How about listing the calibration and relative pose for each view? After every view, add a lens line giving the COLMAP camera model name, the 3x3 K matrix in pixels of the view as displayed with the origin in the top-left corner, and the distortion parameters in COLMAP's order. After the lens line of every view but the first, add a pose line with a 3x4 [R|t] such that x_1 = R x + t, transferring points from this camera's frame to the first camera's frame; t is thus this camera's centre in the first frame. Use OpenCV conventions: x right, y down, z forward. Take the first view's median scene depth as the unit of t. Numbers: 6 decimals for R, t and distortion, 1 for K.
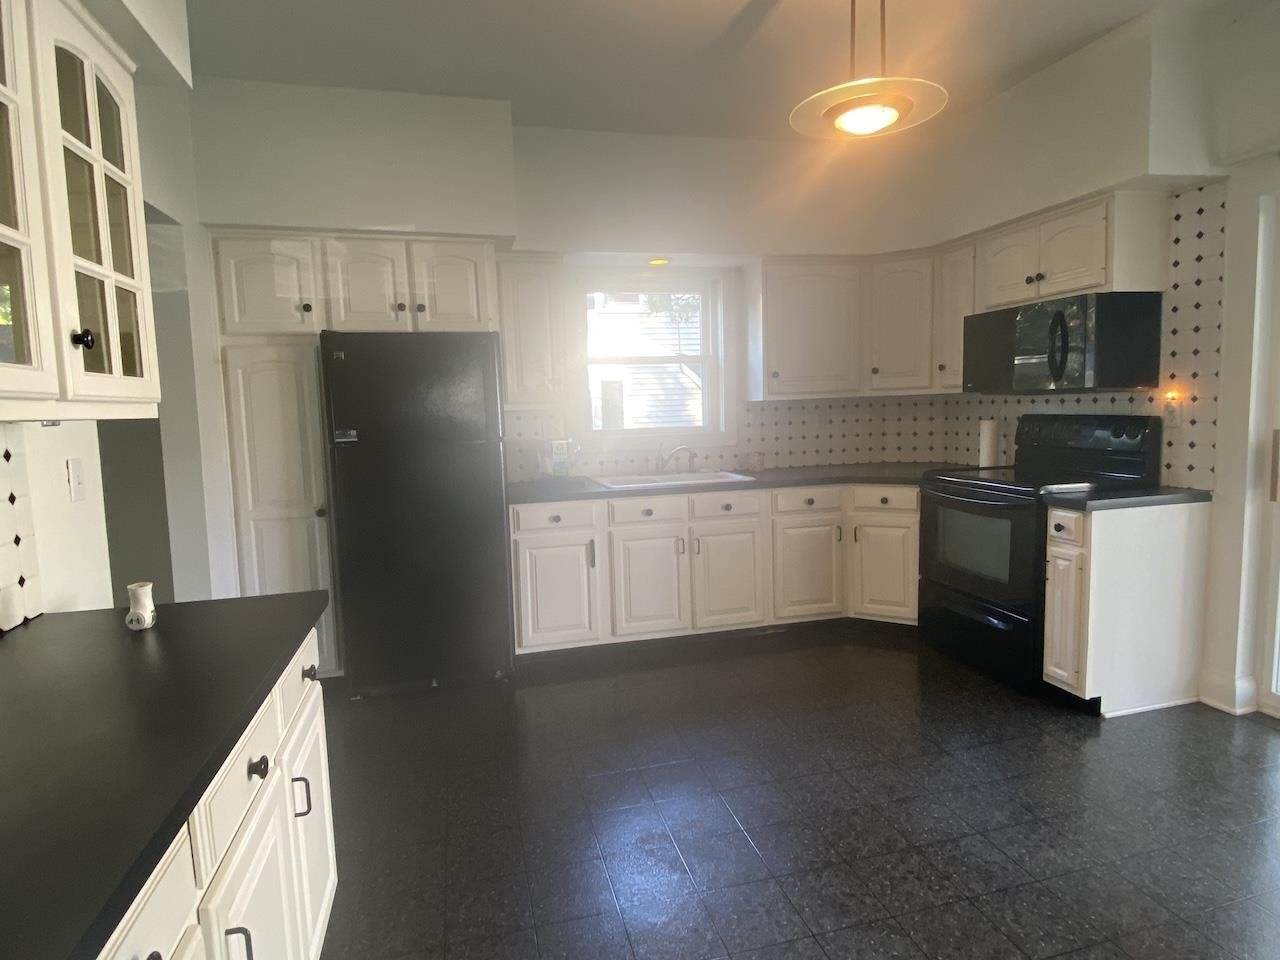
lens RADIAL K [[708.0, 0, 640.0], [0, 708.0, 480.0], [0, 0, 1]] dist [0.037709, -0.000441]
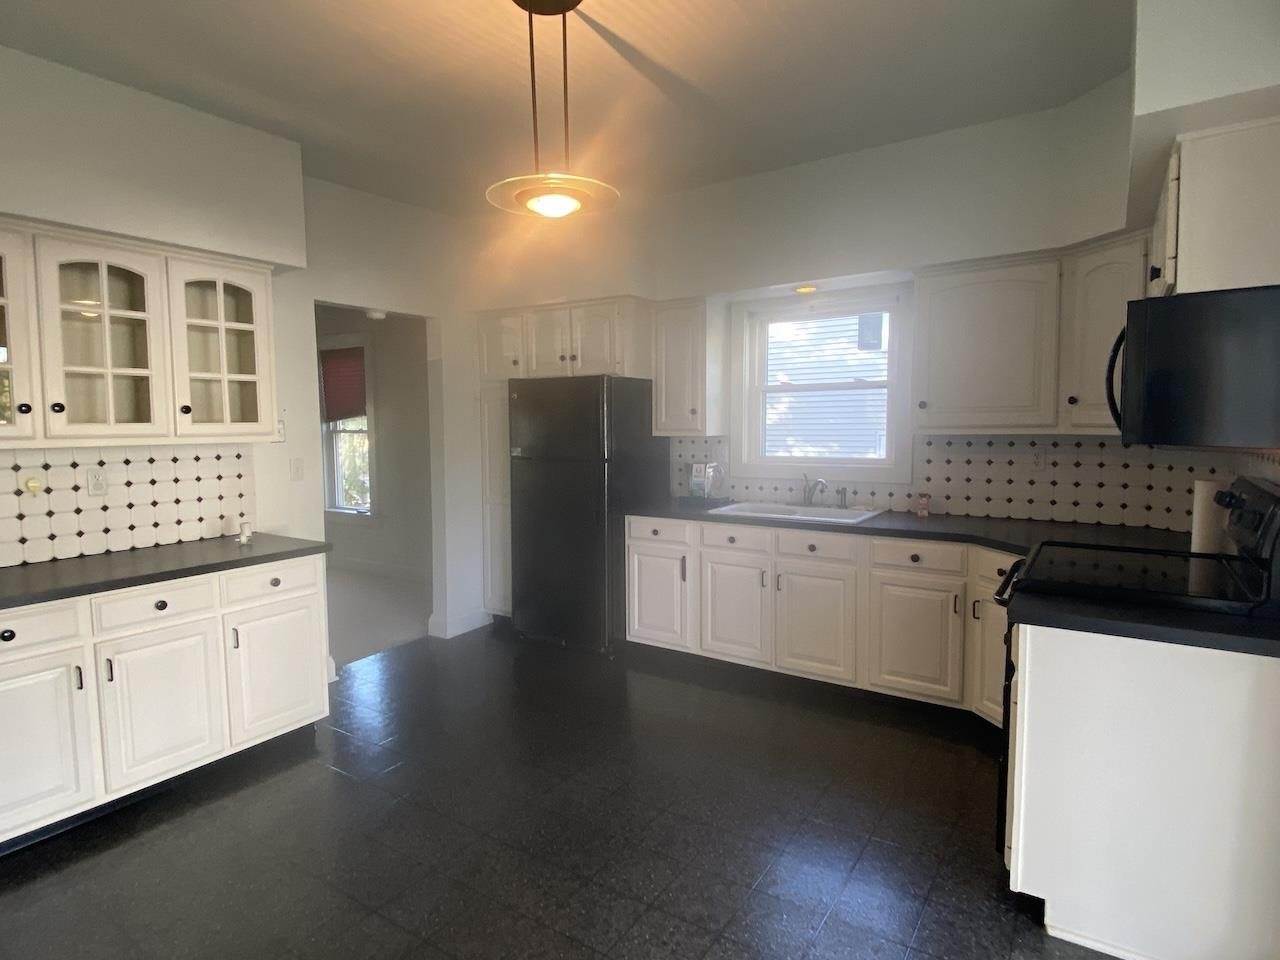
lens RADIAL K [[701.8, 0, 640.0], [0, 701.8, 480.0], [0, 0, 1]] dist [-0.000645, -0.000473]
pose [[0.658964, 0.082918, -0.747590, 0.667276], [-0.095664, 0.995073, 0.026044, -0.053502], [0.746066, 0.054356, 0.663649, 0.210490]]
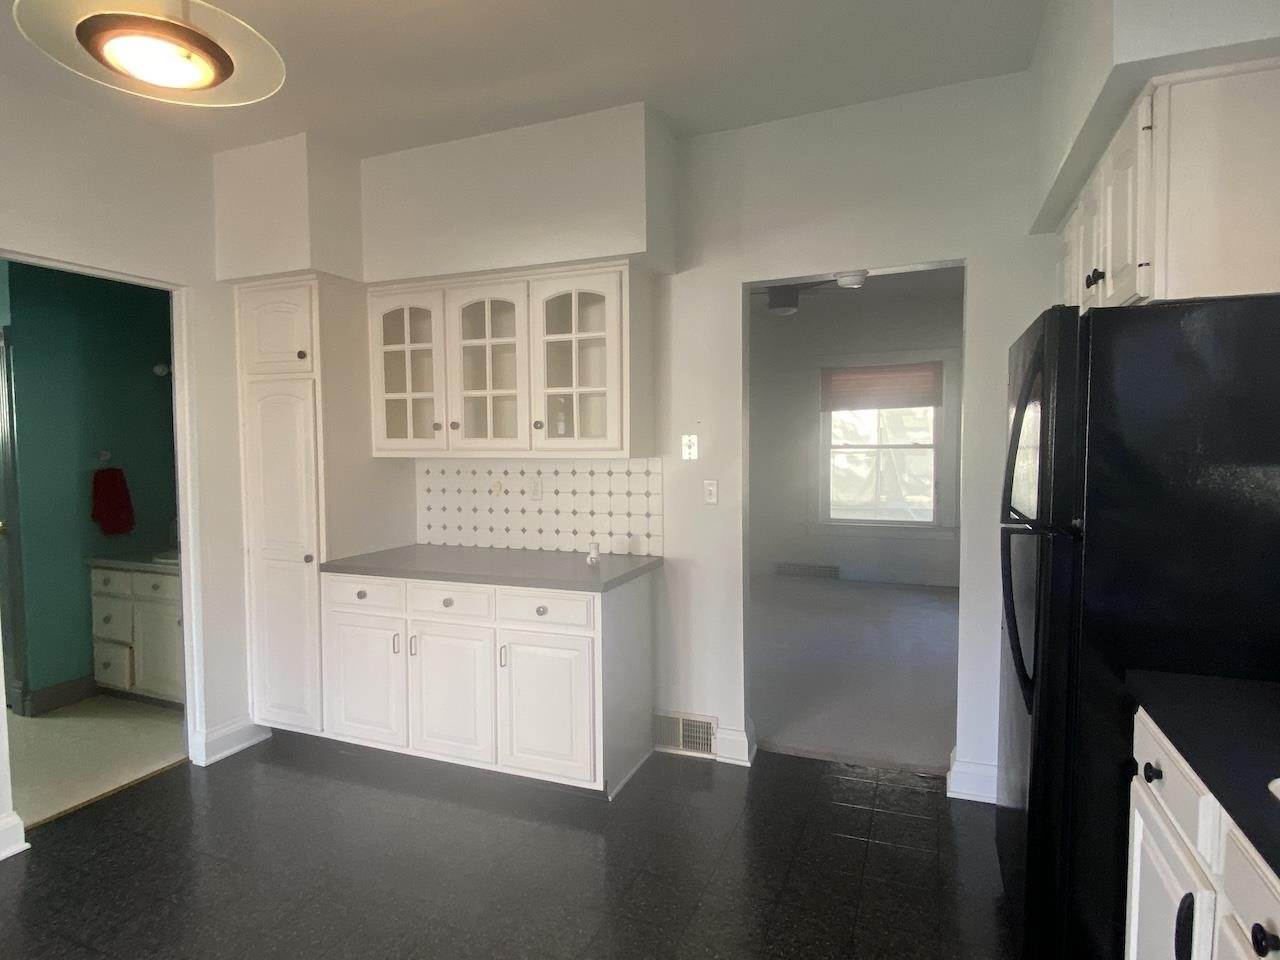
lens RADIAL K [[708.0, 0, 640.0], [0, 708.0, 480.0], [0, 0, 1]] dist [0.037709, -0.000441]
pose [[-0.600207, 0.074777, -0.796342, 0.324824], [-0.068791, 0.987105, 0.144538, -0.127327], [0.796881, 0.141534, -0.587323, 0.939683]]
